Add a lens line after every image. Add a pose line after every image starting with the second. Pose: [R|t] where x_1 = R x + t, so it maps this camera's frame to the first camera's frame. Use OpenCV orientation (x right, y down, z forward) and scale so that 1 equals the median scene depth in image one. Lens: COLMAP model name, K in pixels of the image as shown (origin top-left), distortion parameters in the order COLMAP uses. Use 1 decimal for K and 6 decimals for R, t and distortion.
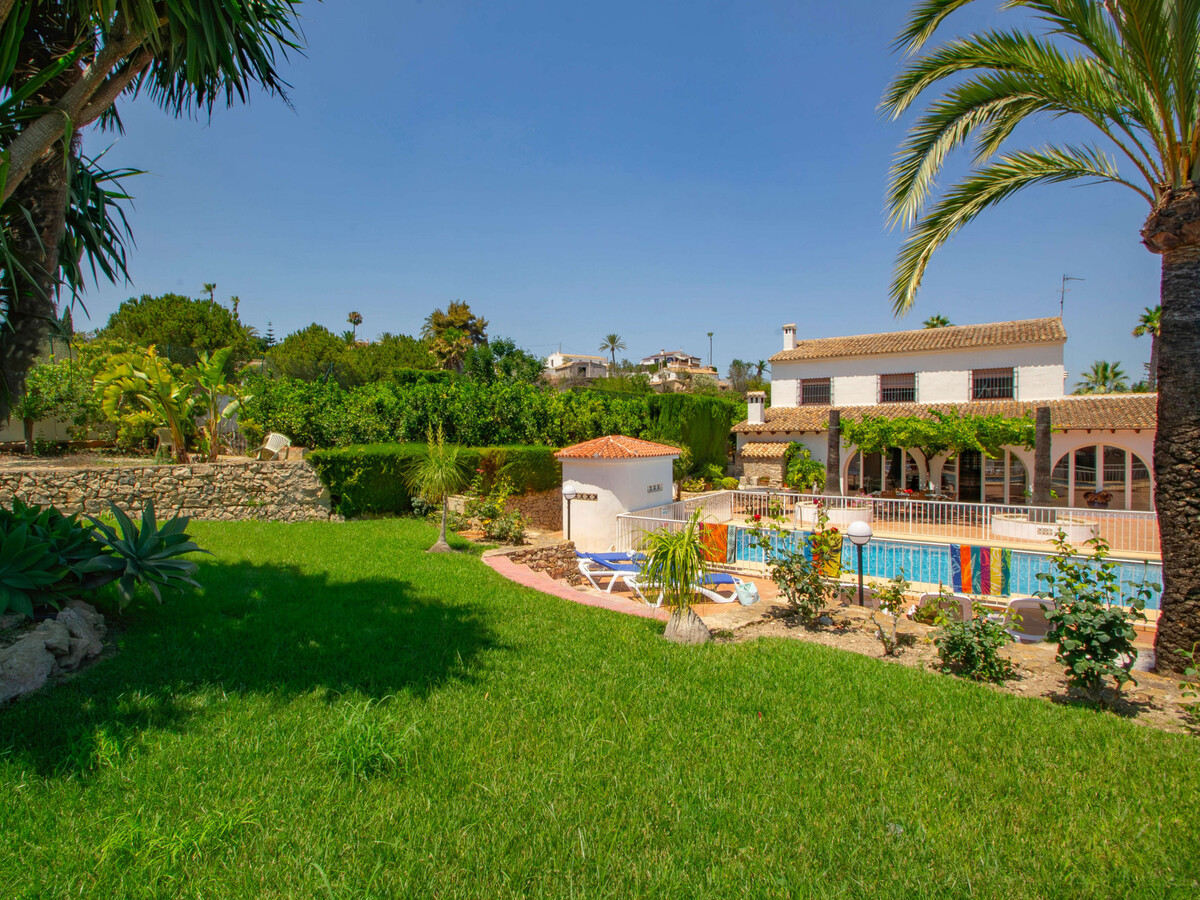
lens RADIAL K [[615.0, 0, 585.3], [0, 615.0, 446.1], [0, 0, 1]] dist [0.007721, -0.008129]
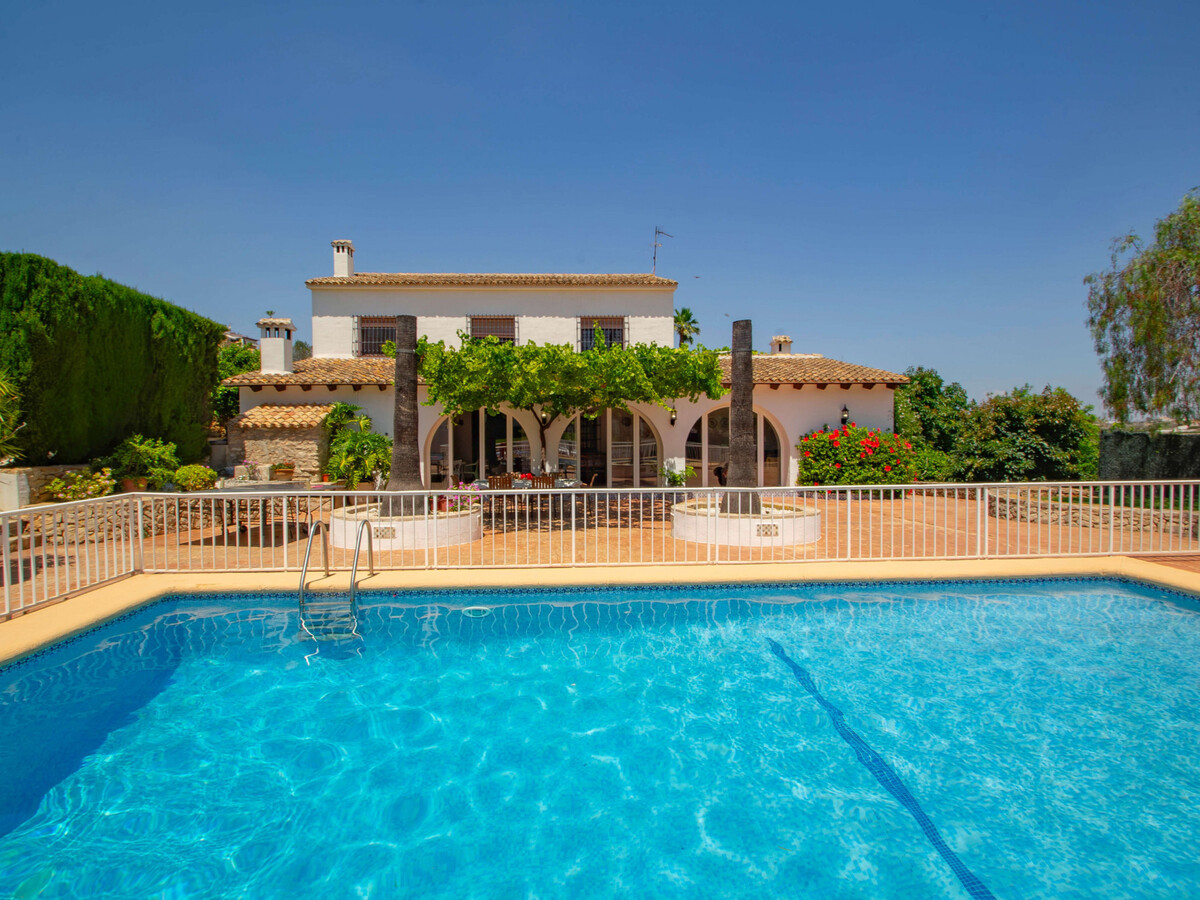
lens RADIAL K [[615.0, 0, 585.3], [0, 615.0, 446.1], [0, 0, 1]] dist [0.007721, -0.008129]
pose [[0.791140, -0.016005, 0.611426, 0.173331], [0.015531, 0.999861, 0.006078, 0.035732], [-0.611438, 0.004688, 0.791279, 0.421147]]
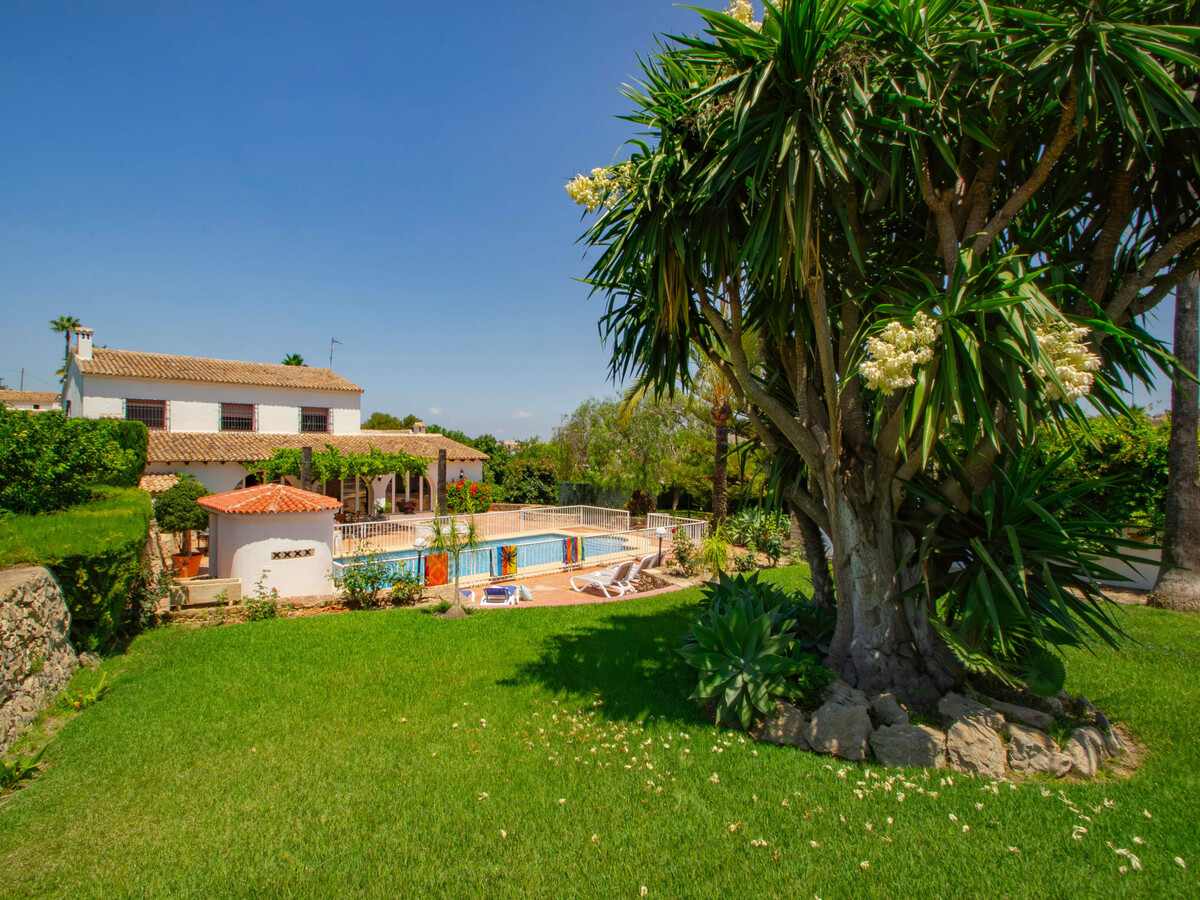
lens RADIAL K [[615.0, 0, 585.3], [0, 615.0, 446.1], [0, 0, 1]] dist [0.007721, -0.008129]
pose [[0.215158, 0.005432, 0.976564, -0.455453], [0.006105, 0.999958, -0.006907, -0.039116], [-0.976560, 0.007448, 0.215116, 0.220679]]
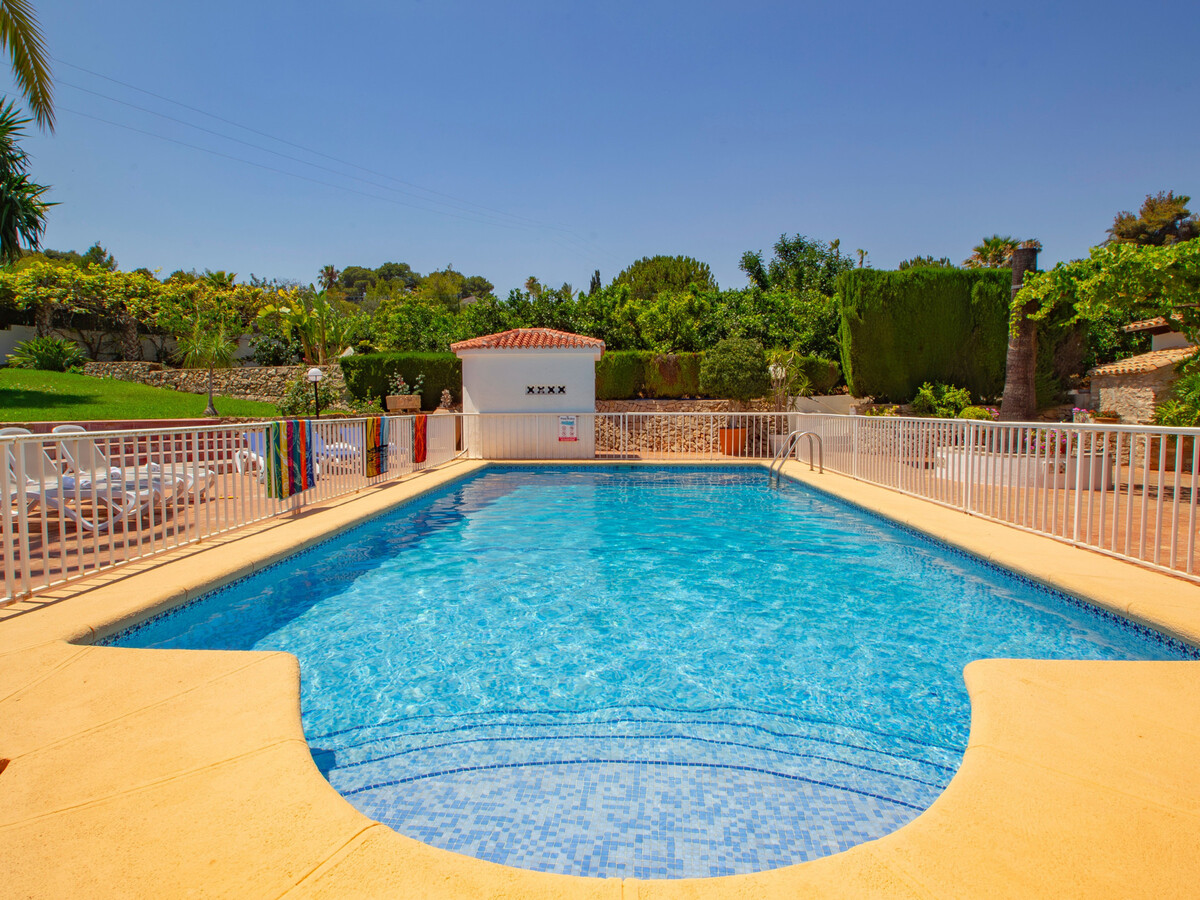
lens RADIAL K [[711.4, 0, 600.0], [0, 711.4, 450.0], [0, 0, 1]] dist [-0.016531, 0.000988]
pose [[0.534606, 0.053650, -0.843397, 0.564957], [-0.017697, 0.998475, 0.052297, 0.058602], [0.844916, -0.013032, 0.534740, 0.345090]]
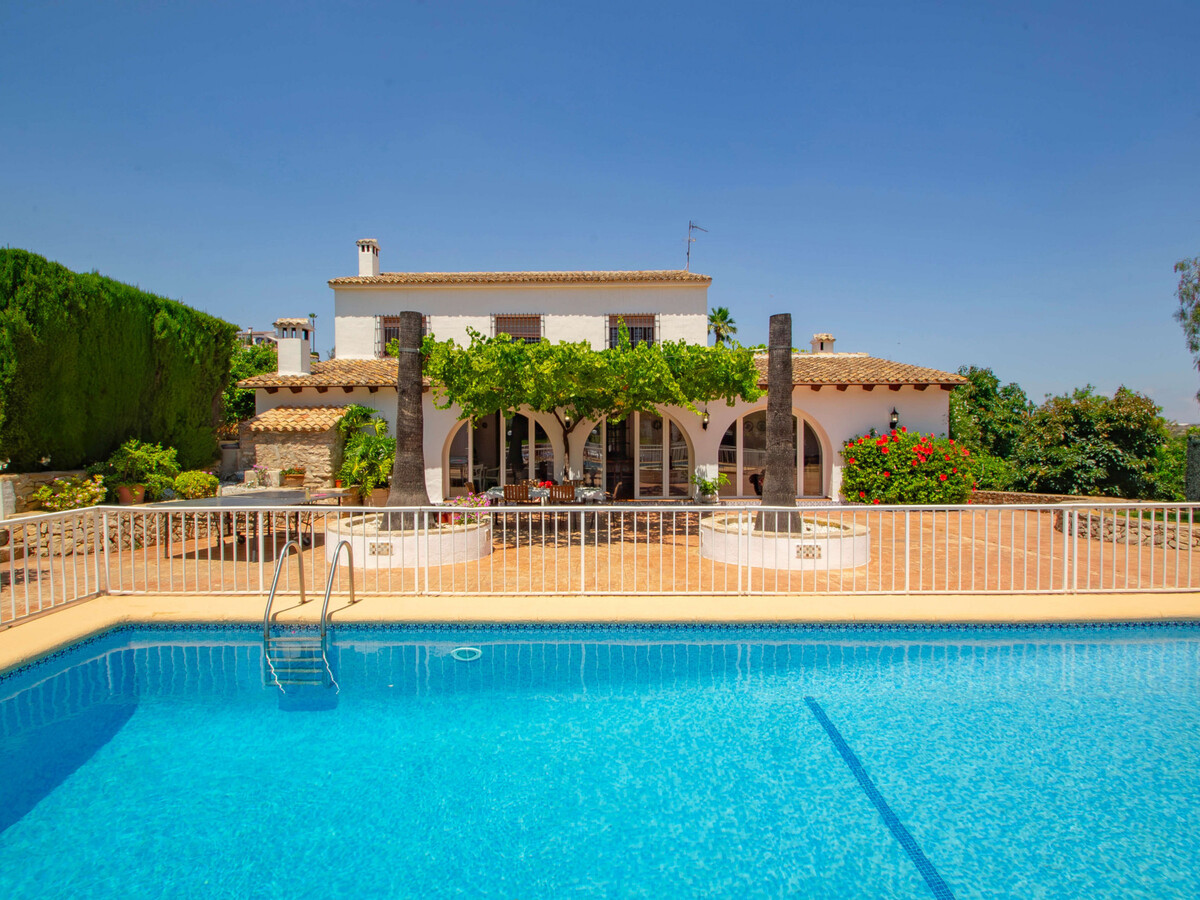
lens RADIAL K [[615.0, 0, 585.3], [0, 615.0, 446.1], [0, 0, 1]] dist [0.007721, -0.008129]
pose [[0.825271, -0.011399, 0.564622, 0.203810], [0.011285, 0.999929, 0.003693, 0.032001], [-0.564625, 0.003324, 0.825341, 0.444349]]
